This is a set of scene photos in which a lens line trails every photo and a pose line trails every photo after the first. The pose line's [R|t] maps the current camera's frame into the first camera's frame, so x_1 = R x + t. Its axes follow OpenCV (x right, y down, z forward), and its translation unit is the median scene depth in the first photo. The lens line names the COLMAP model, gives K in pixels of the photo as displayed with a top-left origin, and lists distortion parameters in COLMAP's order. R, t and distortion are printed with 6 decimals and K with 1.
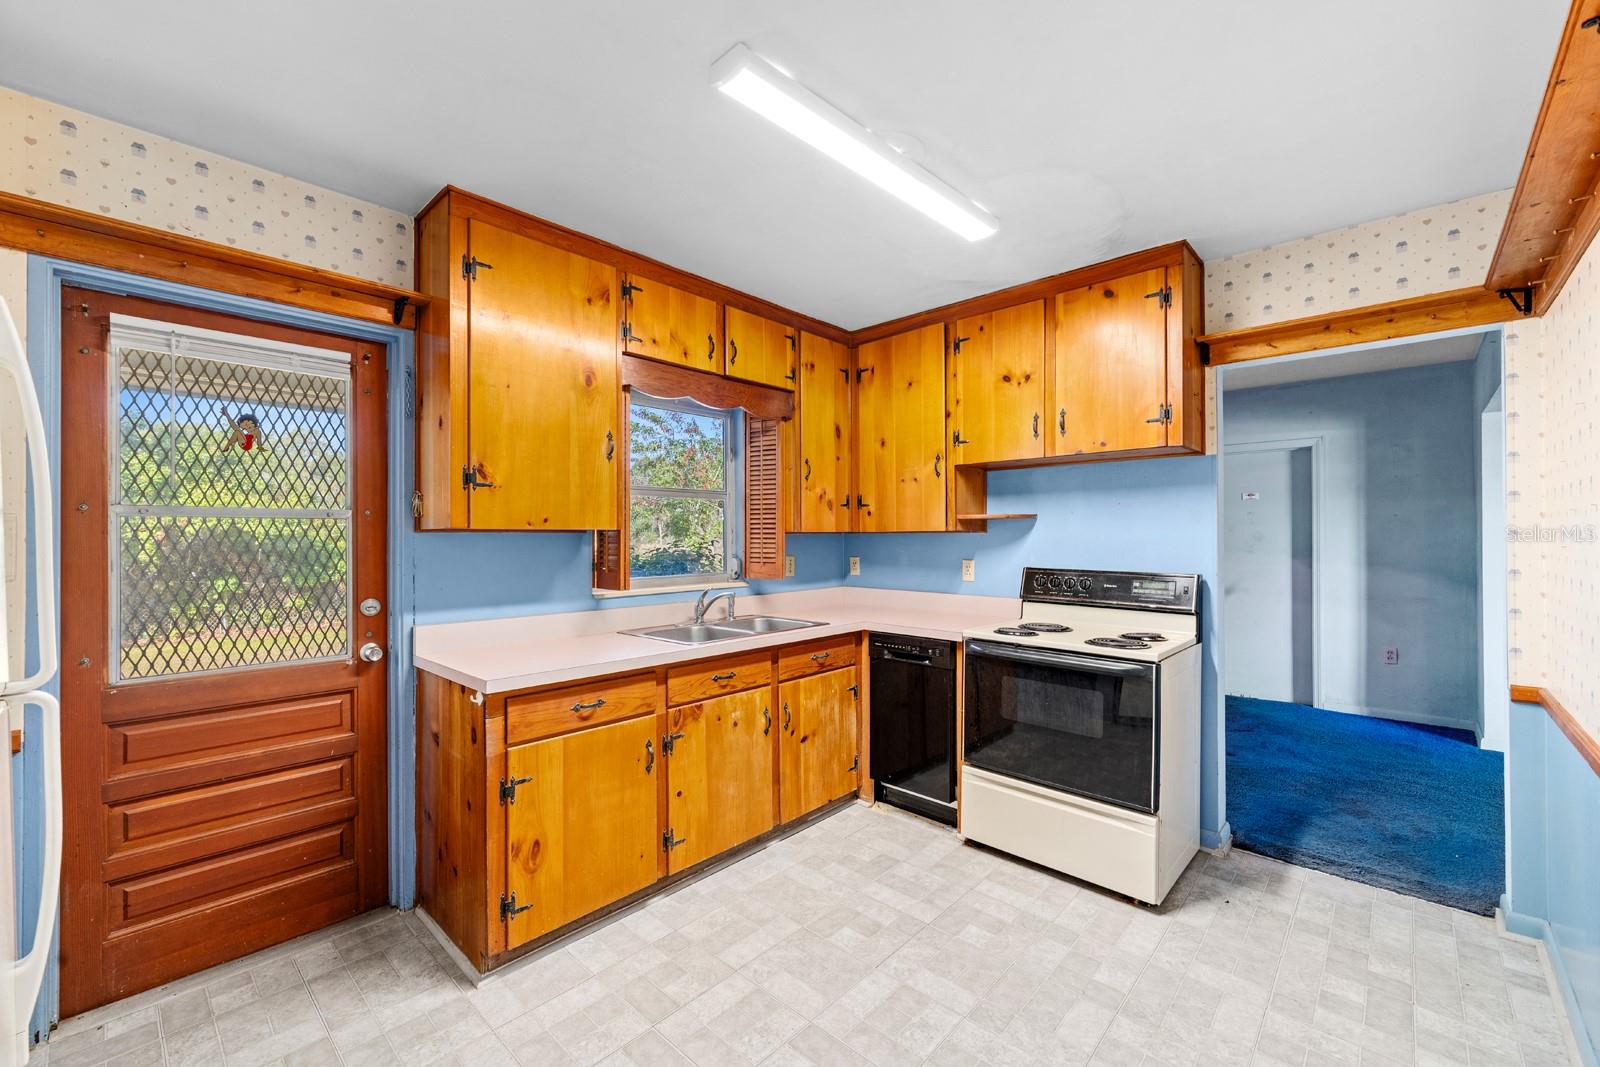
lens RADIAL K [[651.0, 0, 799.5], [0, 651.0, 534.8], [0, 0, 1]] dist [-0.003071, -0.000023]
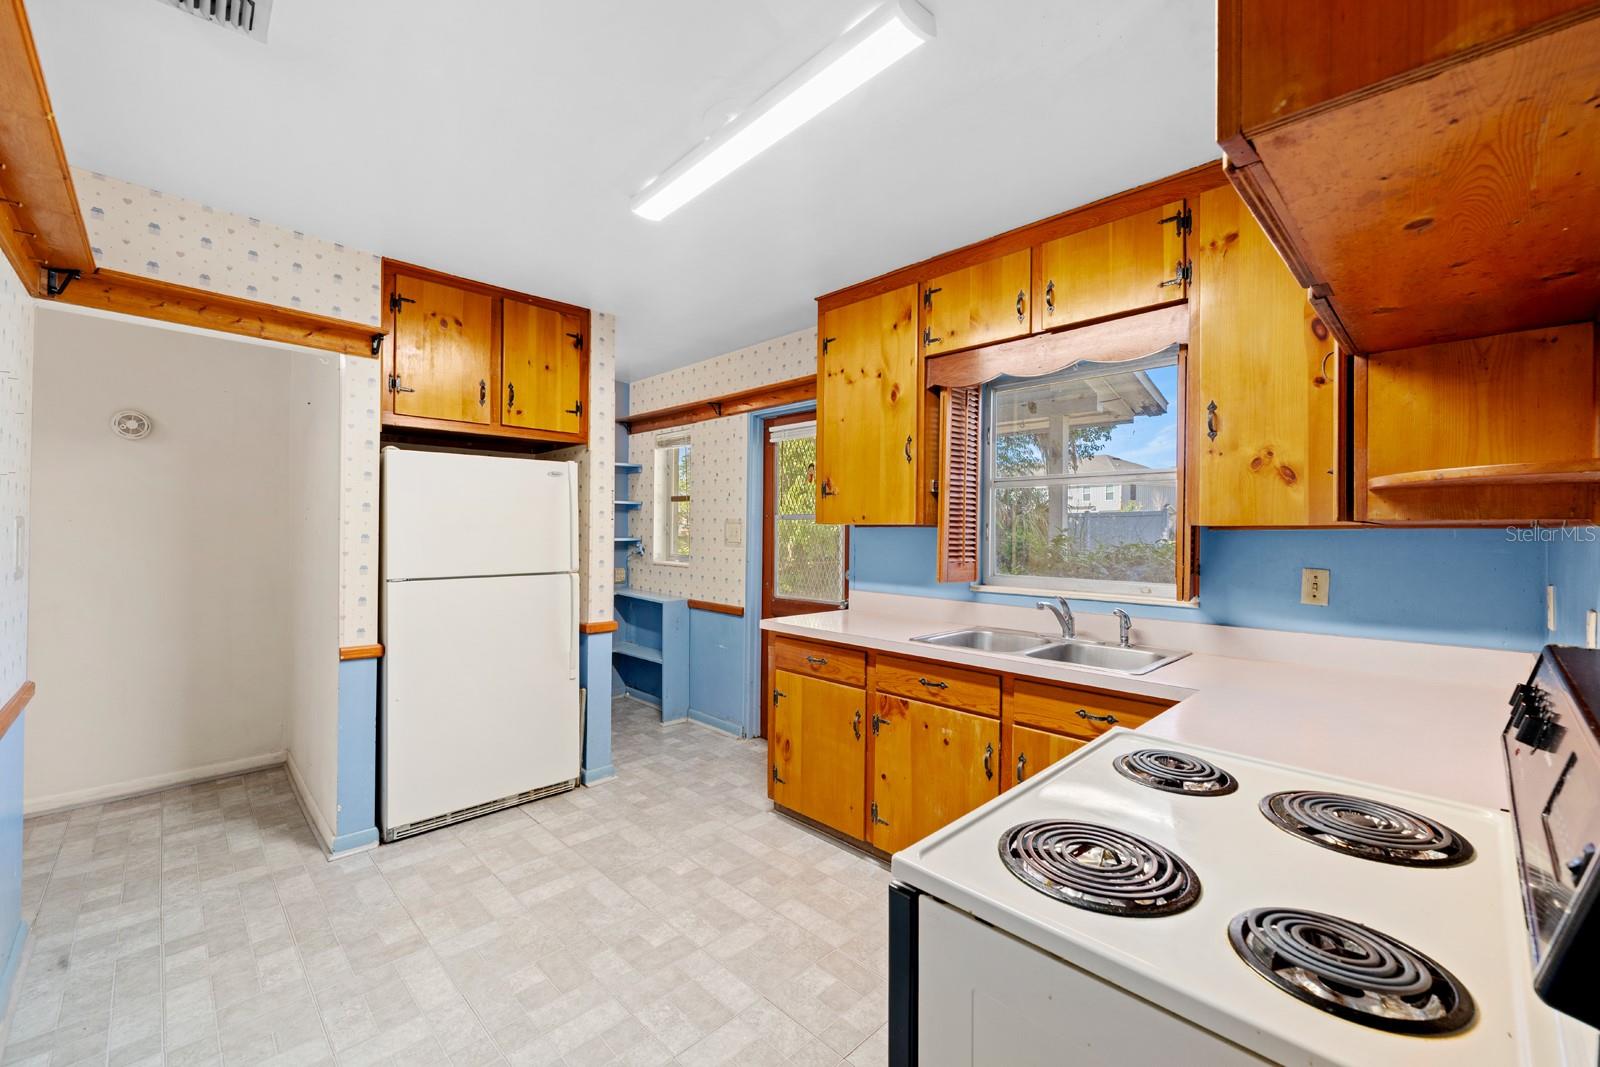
lens RADIAL K [[651.0, 0, 800.9], [0, 651.0, 530.3], [0, 0, 1]] dist [-0.003071, -0.000023]
pose [[-0.042306, 0.002483, -0.999102, 0.851862], [-0.003366, 0.999991, 0.002628, -0.000420], [0.999099, 0.003474, -0.042297, 0.894511]]
